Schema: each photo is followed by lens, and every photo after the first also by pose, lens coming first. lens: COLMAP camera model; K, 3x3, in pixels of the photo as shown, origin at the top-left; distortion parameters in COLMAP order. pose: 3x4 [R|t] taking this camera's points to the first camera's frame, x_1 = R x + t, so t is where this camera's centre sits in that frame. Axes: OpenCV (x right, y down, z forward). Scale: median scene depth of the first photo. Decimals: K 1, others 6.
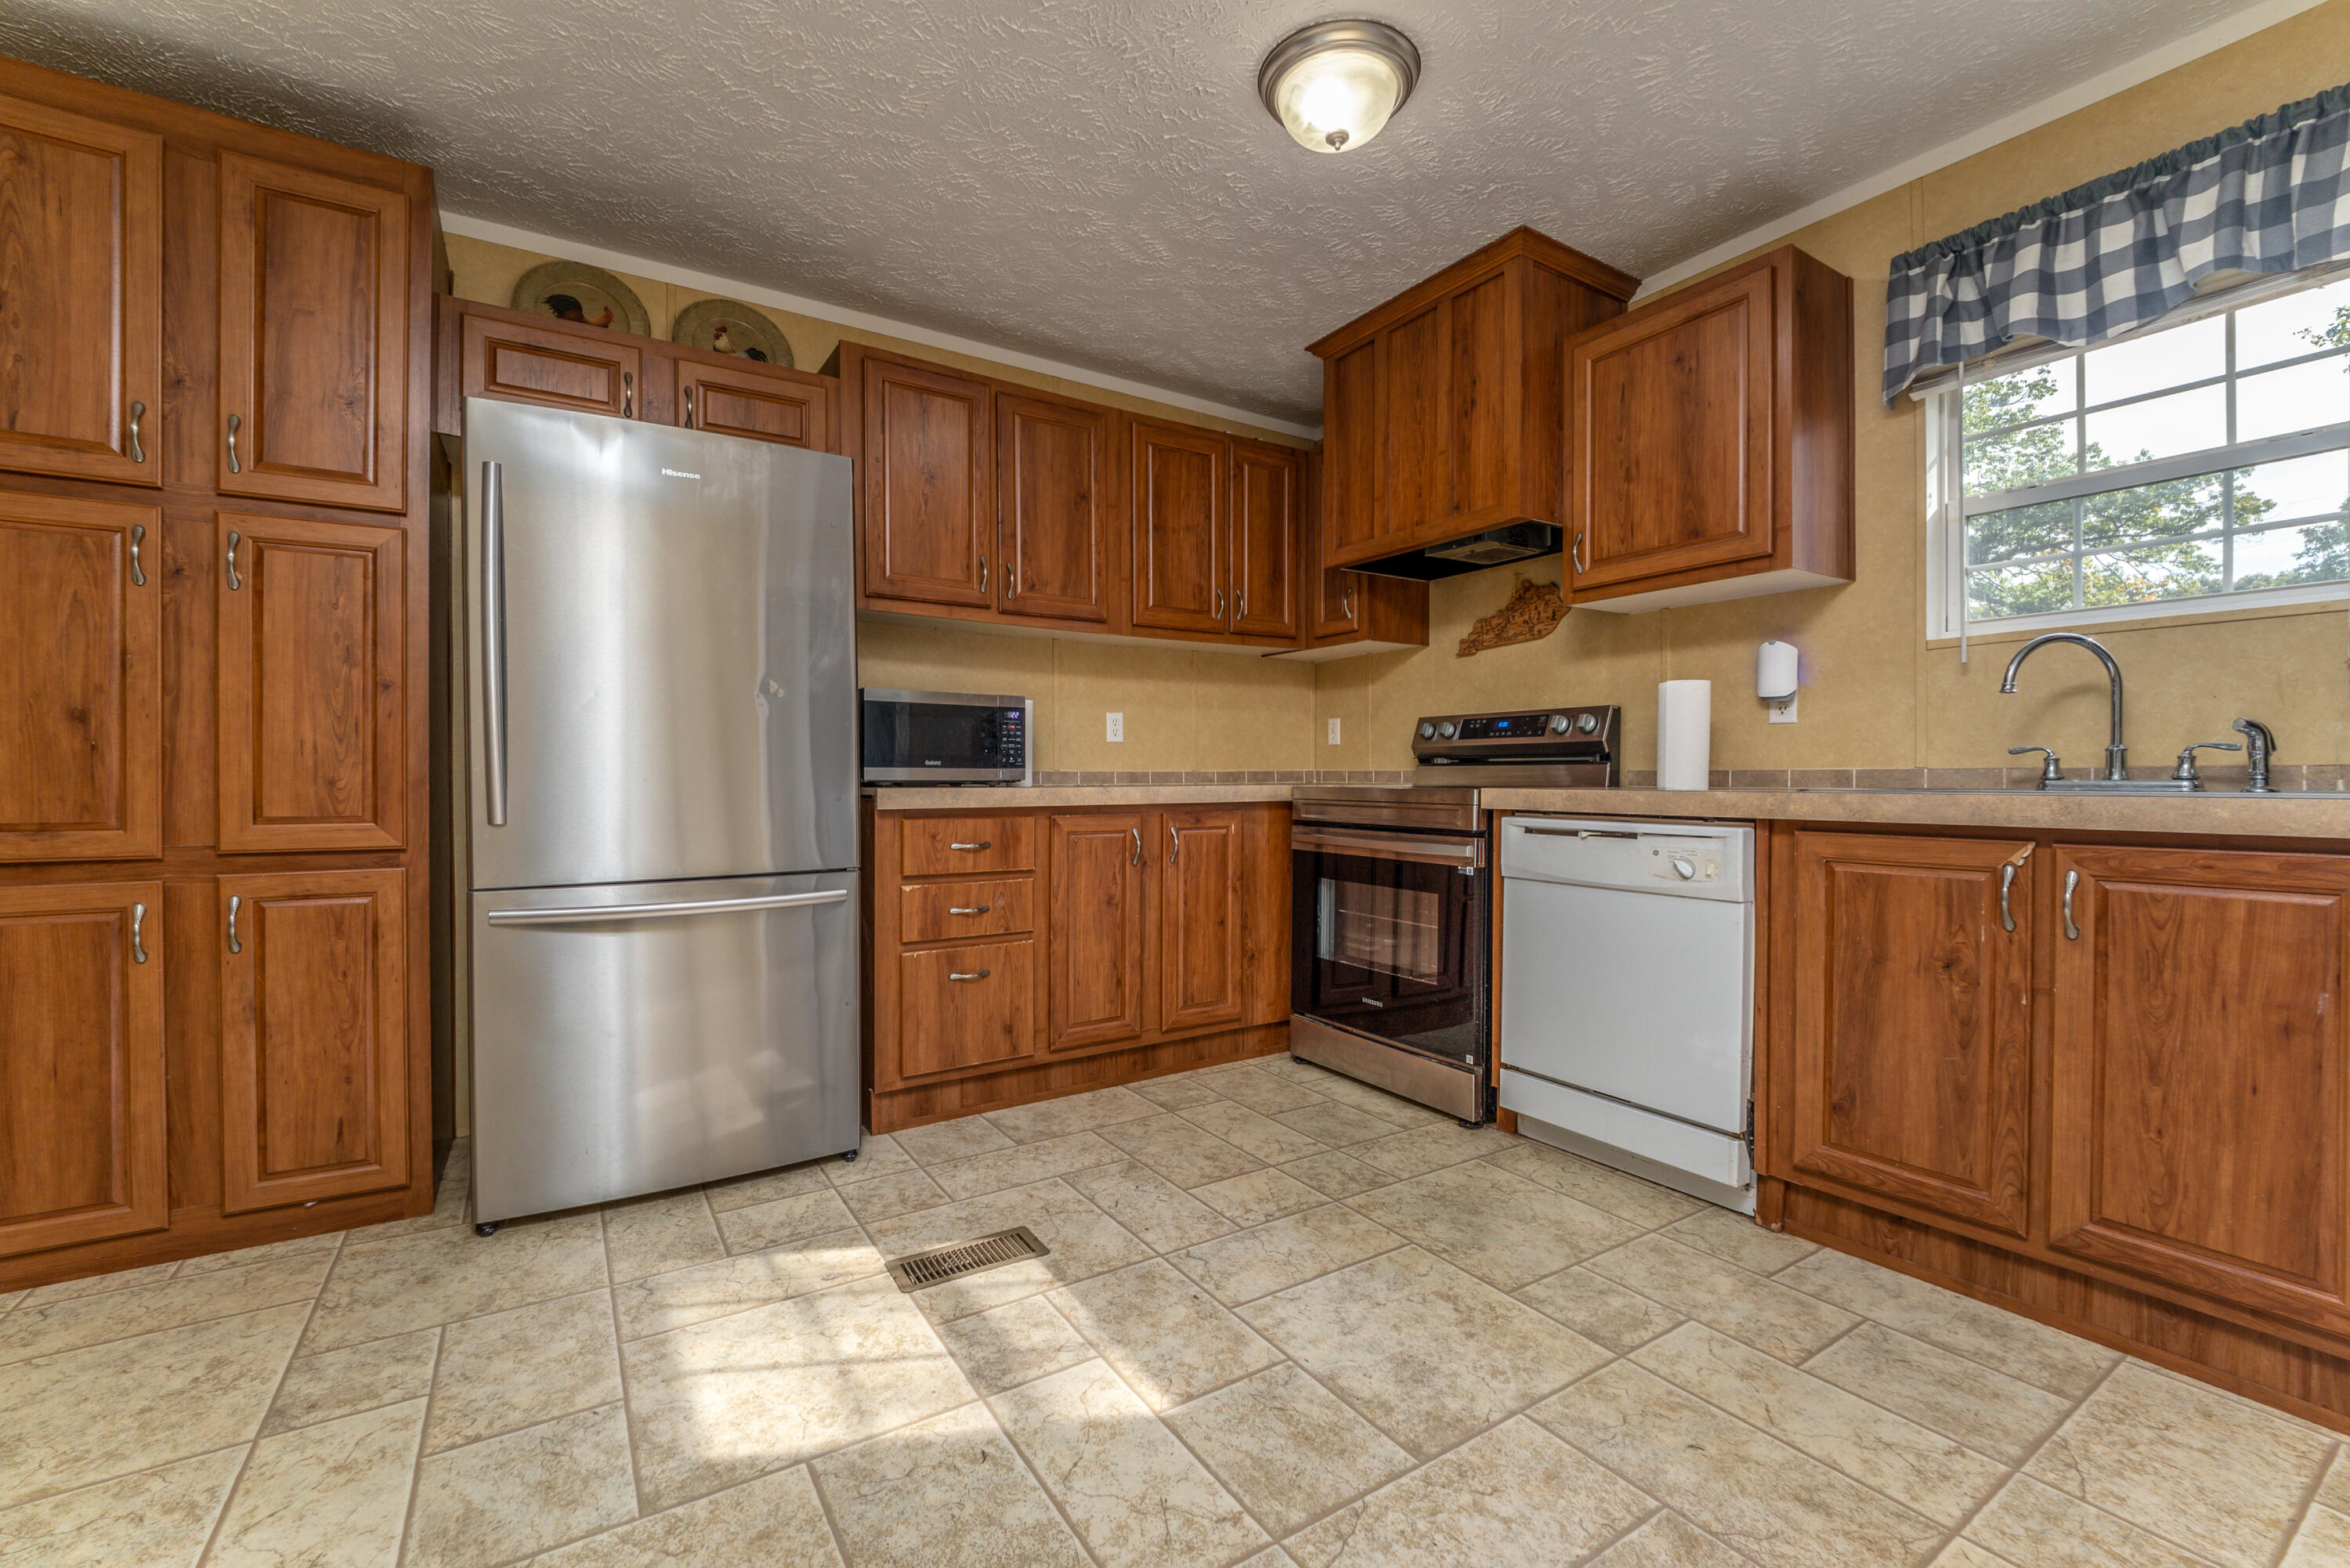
lens RADIAL K [[964.3, 0, 1185.4], [0, 964.3, 787.0], [0, 0, 1]] dist [-0.014264, -0.001630]
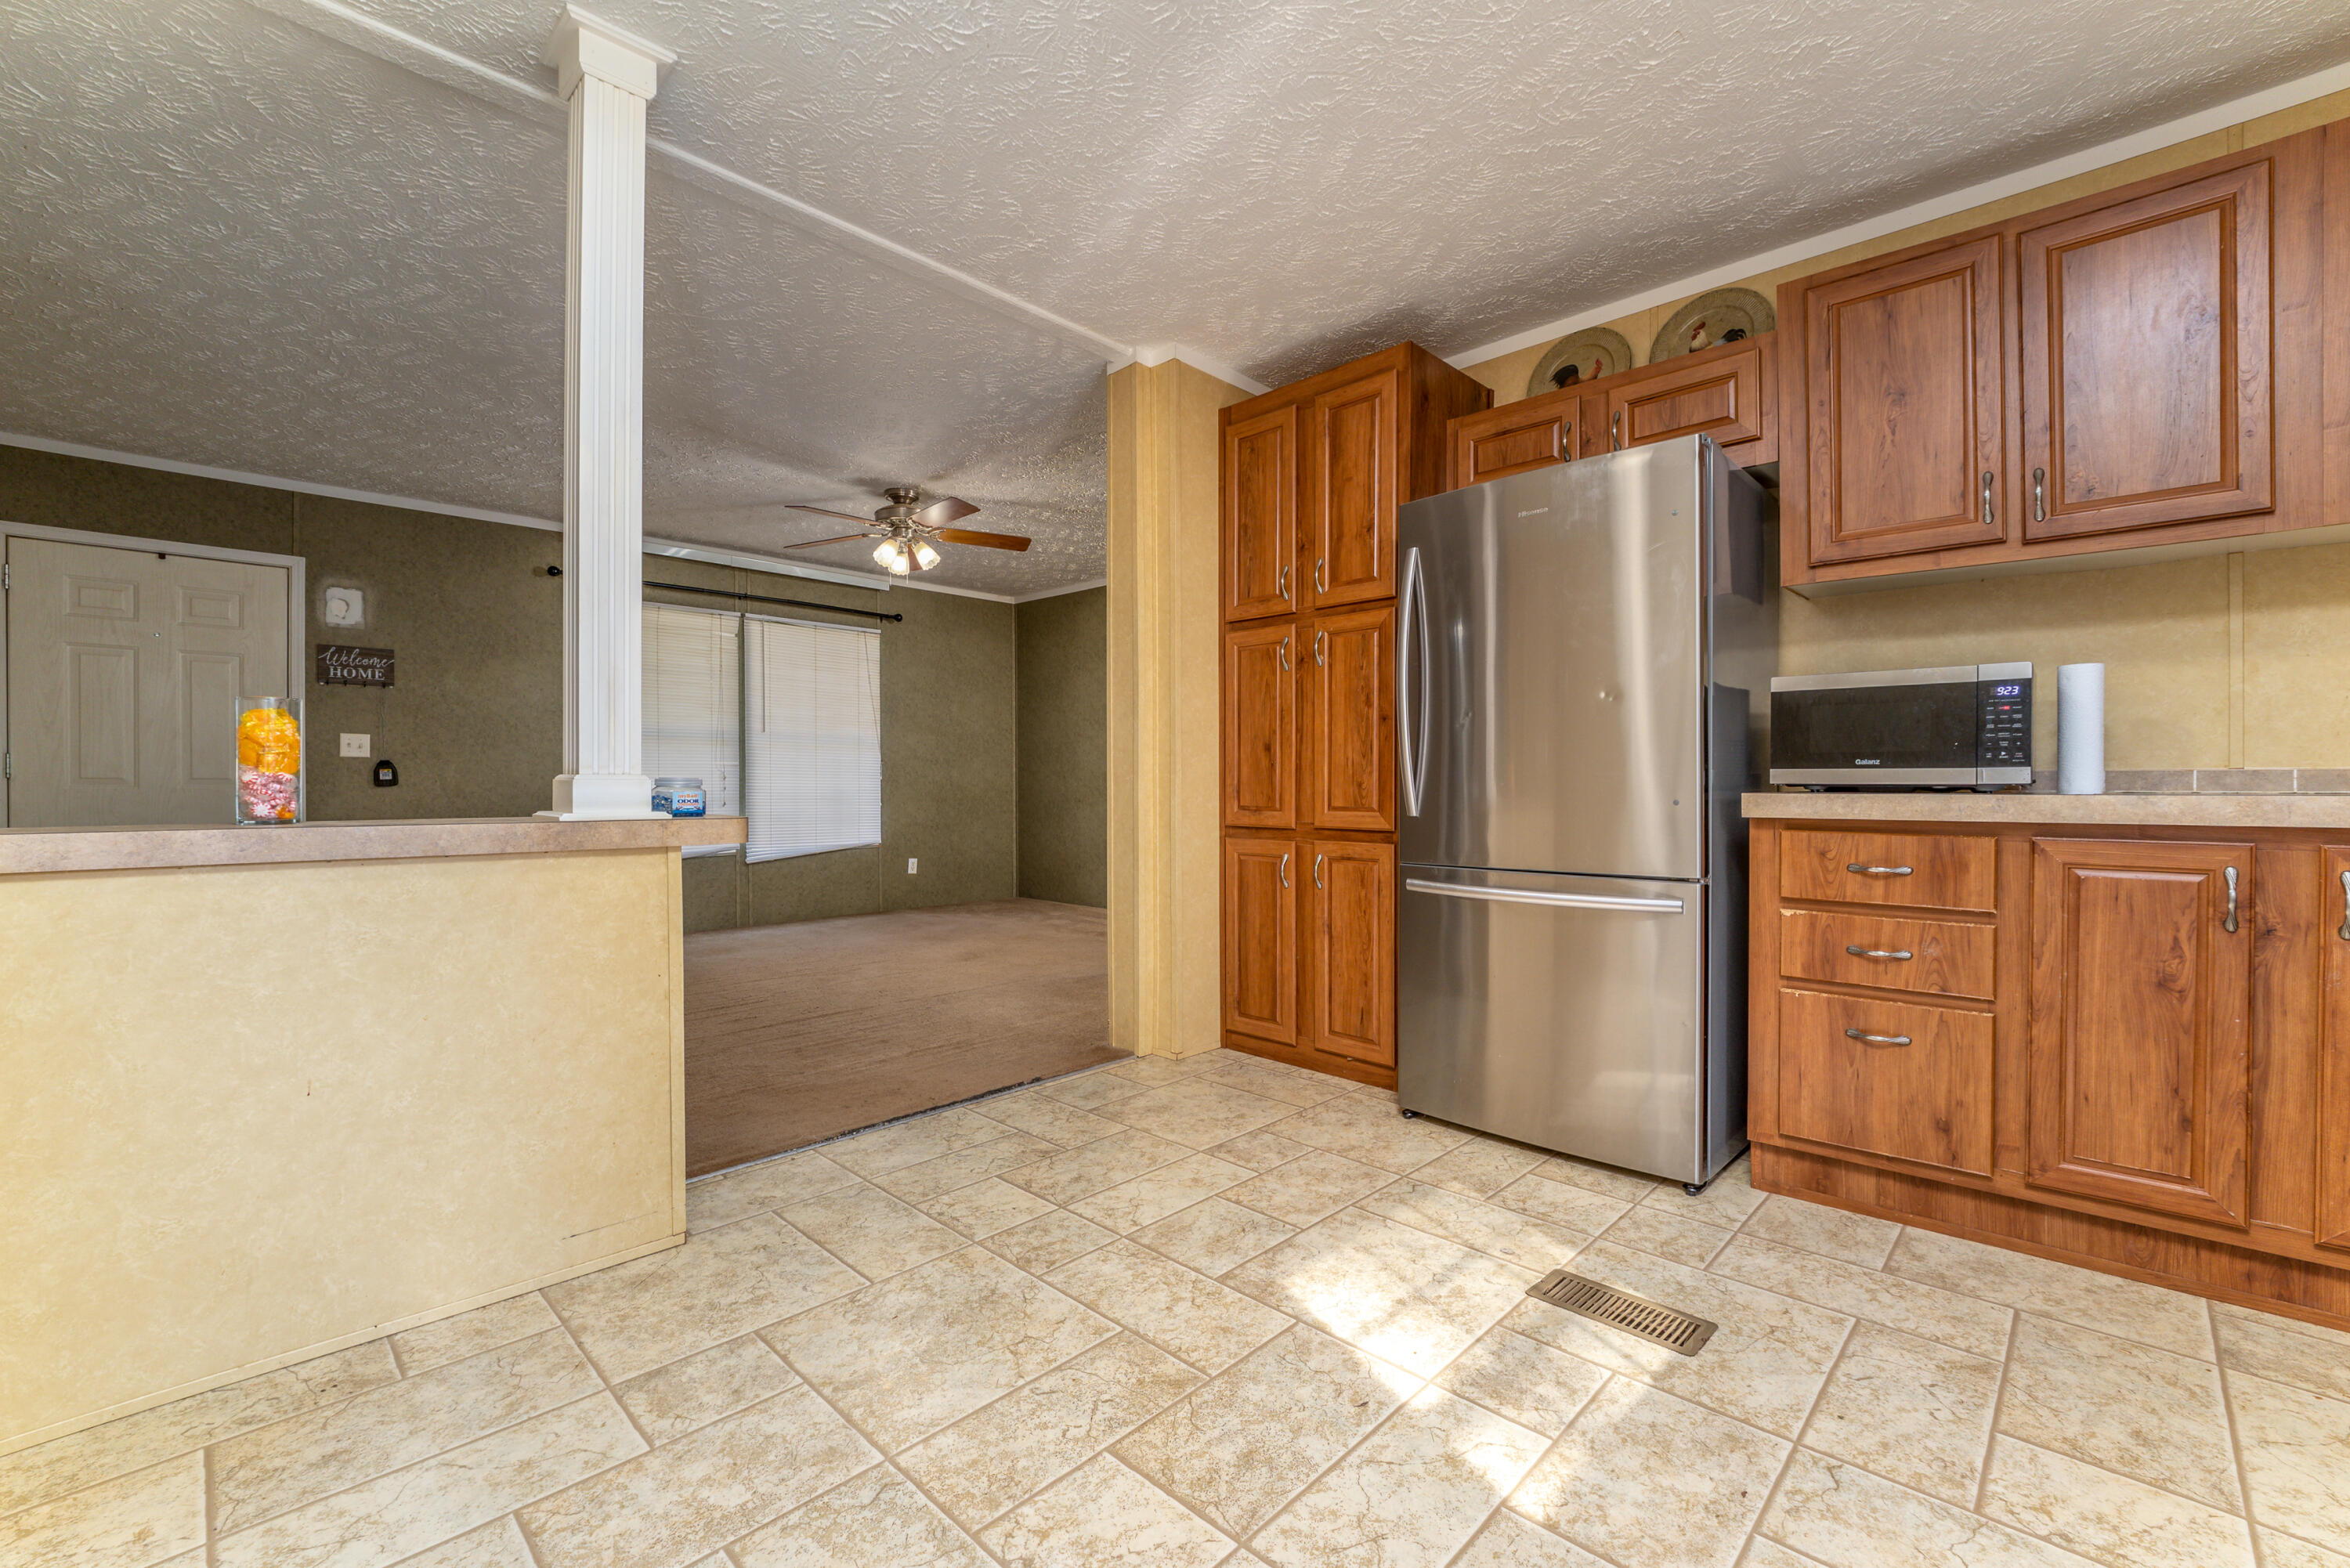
lens RADIAL K [[964.3, 0, 1150.4], [0, 964.3, 794.7], [0, 0, 1]] dist [-0.014264, -0.001630]
pose [[0.216013, 0.013181, -0.976301, 0.448310], [-0.009695, 0.999889, 0.011354, -0.002512], [0.976342, 0.007013, 0.216117, 0.295845]]
